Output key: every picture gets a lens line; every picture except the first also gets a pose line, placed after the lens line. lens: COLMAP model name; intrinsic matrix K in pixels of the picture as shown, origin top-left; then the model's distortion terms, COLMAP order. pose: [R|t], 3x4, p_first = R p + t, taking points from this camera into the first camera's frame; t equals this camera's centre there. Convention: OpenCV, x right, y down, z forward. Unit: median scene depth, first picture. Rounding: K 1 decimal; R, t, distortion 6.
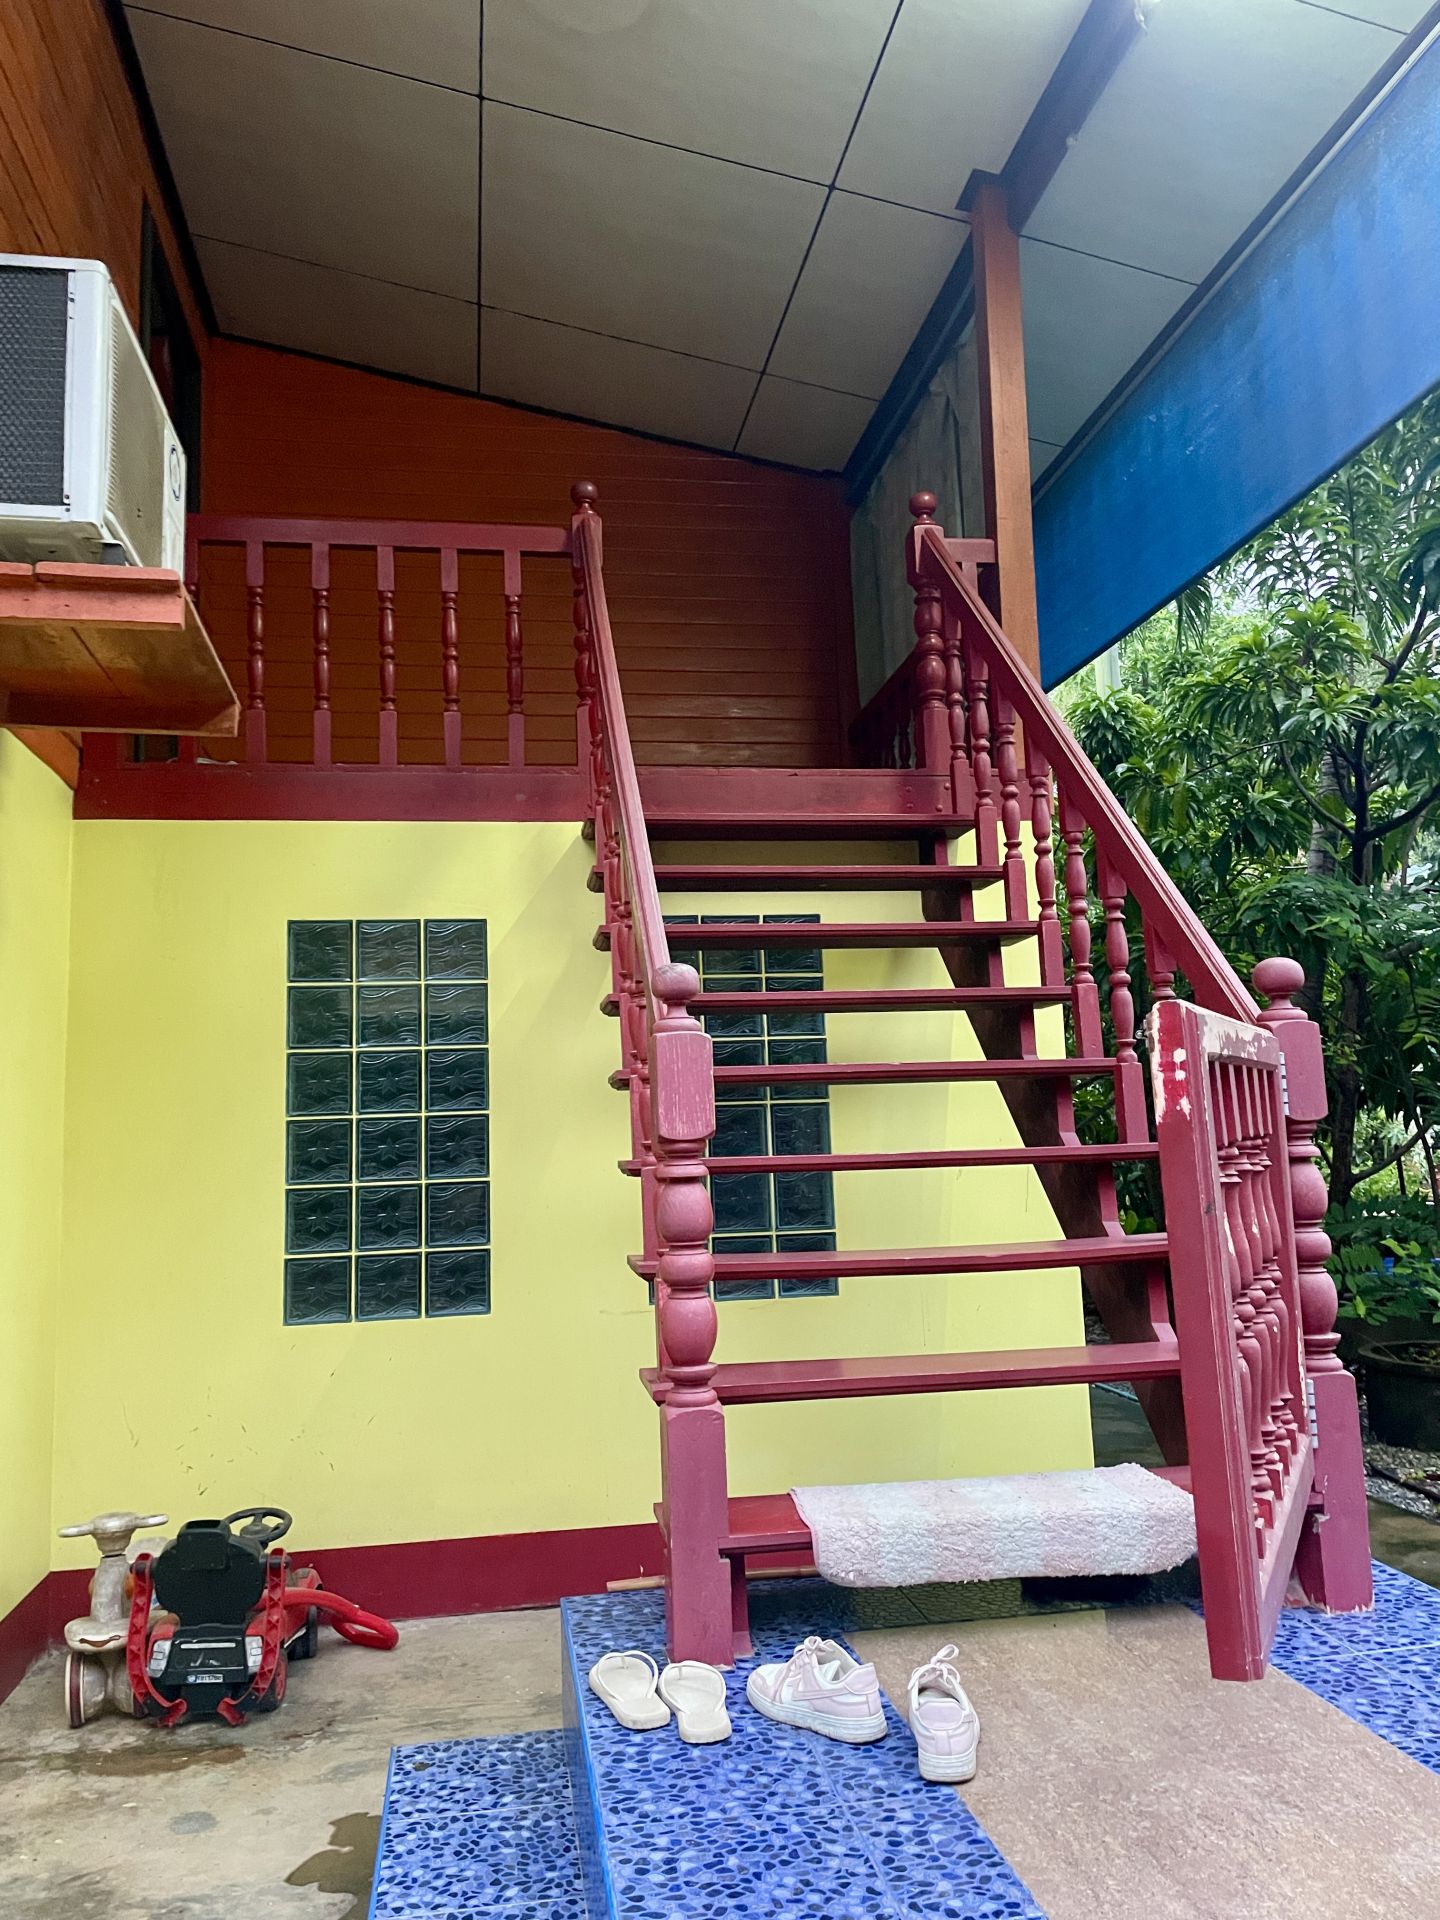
lens RADIAL K [[1458.3, 0, 716.0], [0, 1458.3, 953.4], [0, 0, 1]] dist [0.082226, -0.113626]
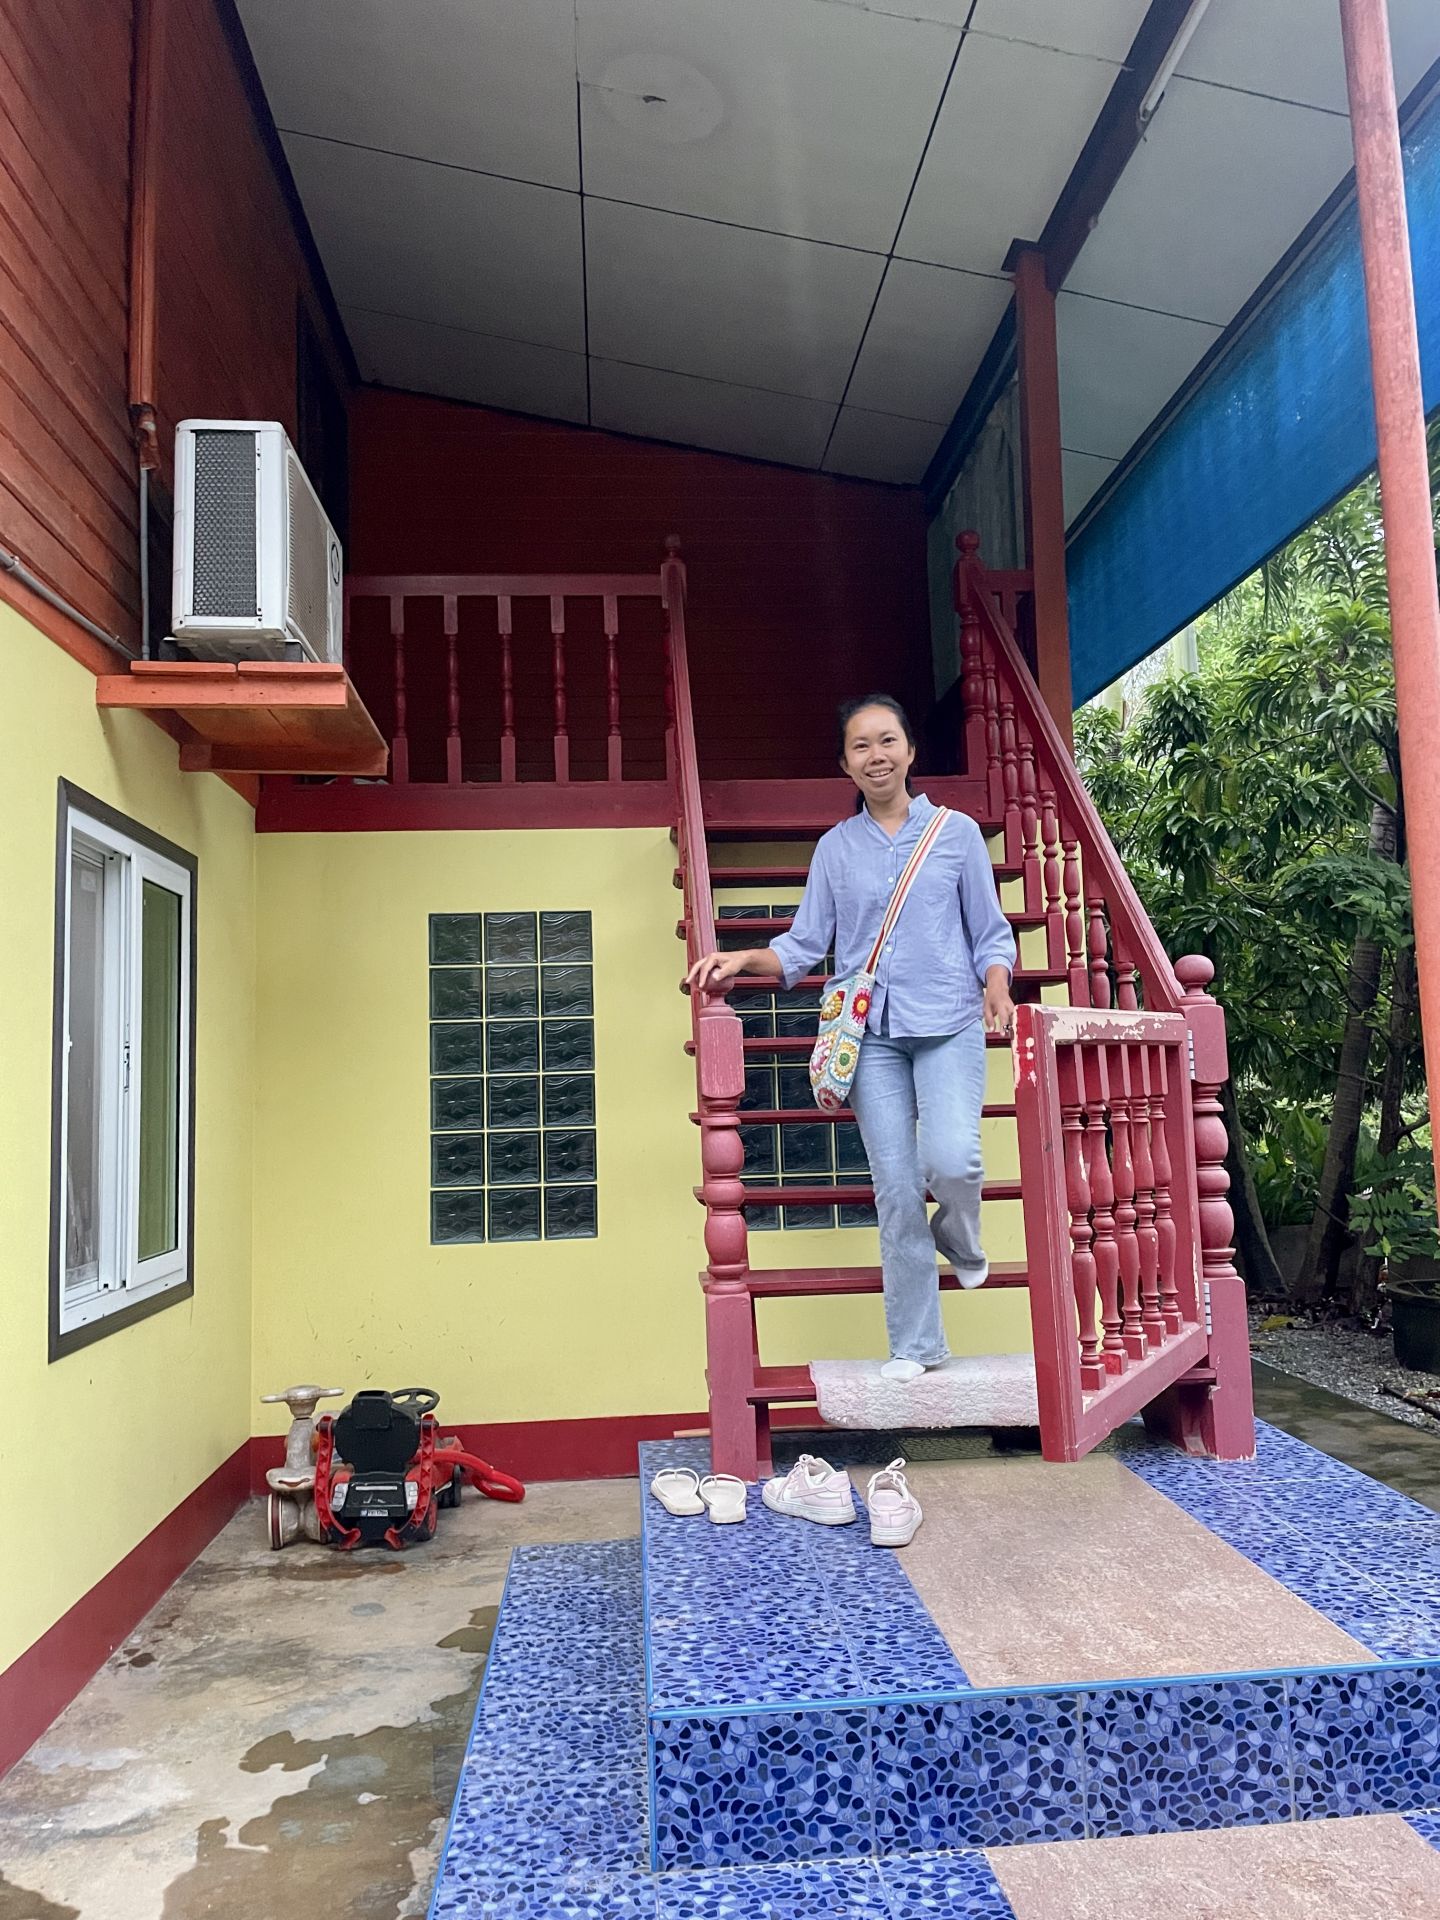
lens RADIAL K [[1446.4, 0, 732.1], [0, 1446.4, 960.5], [0, 0, 1]] dist [0.081801, -0.112213]
pose [[0.996833, -0.004902, -0.079376, 0.066562], [0.007816, 0.999305, 0.036442, -0.032403], [0.079142, -0.036947, 0.996178, -0.220428]]
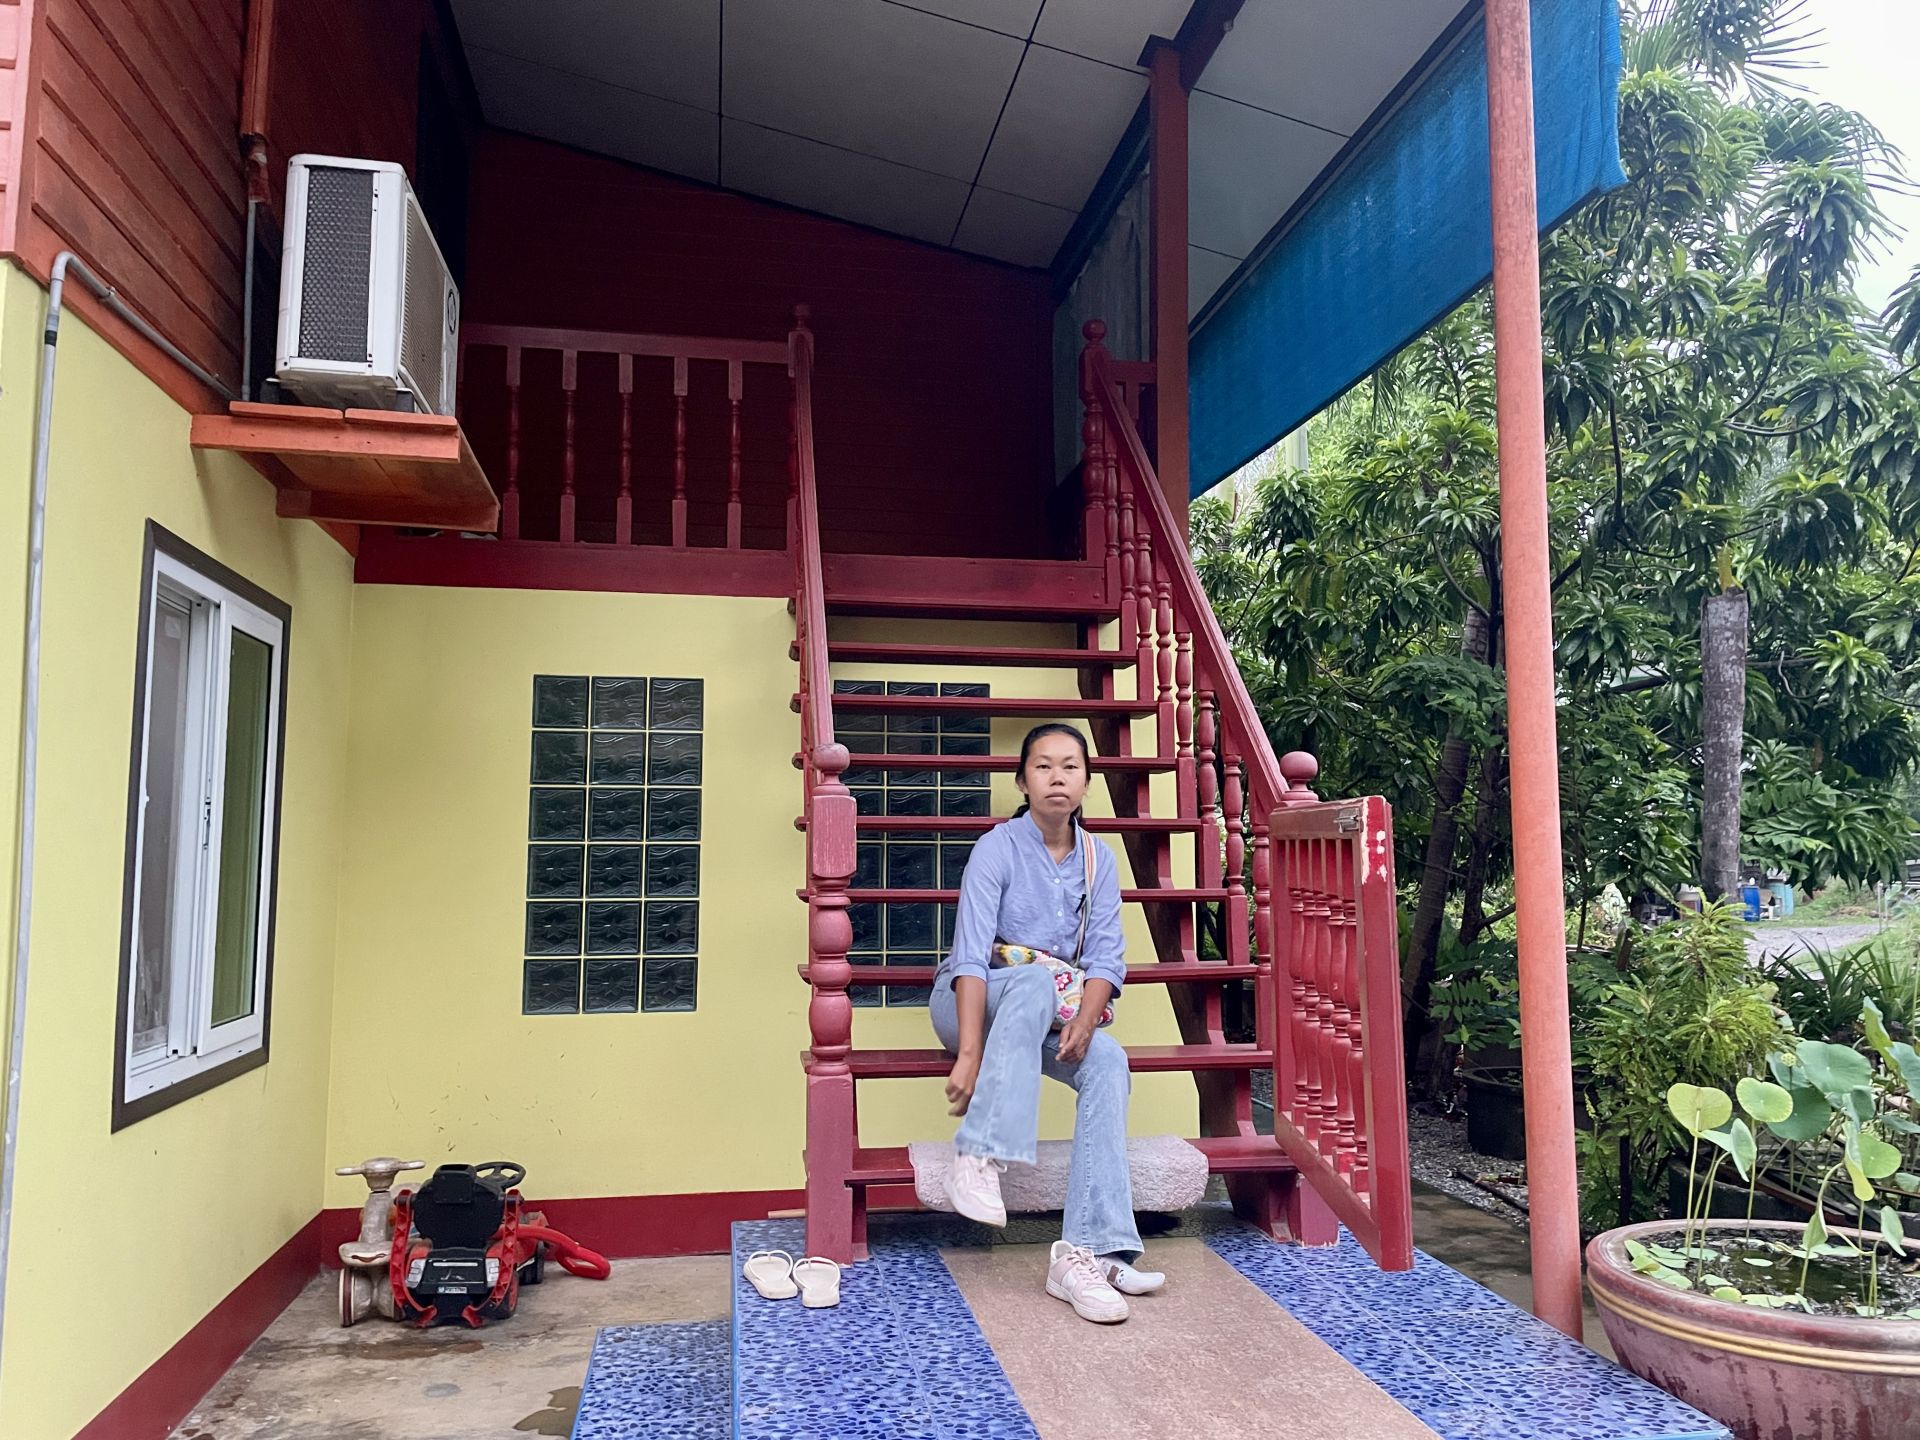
lens RADIAL K [[1446.4, 0, 963.1], [0, 1446.4, 729.9], [0, 0, 1]] dist [0.081801, -0.112213]
pose [[0.999348, 0.035651, 0.005686, 0.060511], [-0.035827, 0.998754, 0.034735, -0.039537], [-0.004441, -0.034916, 0.999380, -0.218647]]
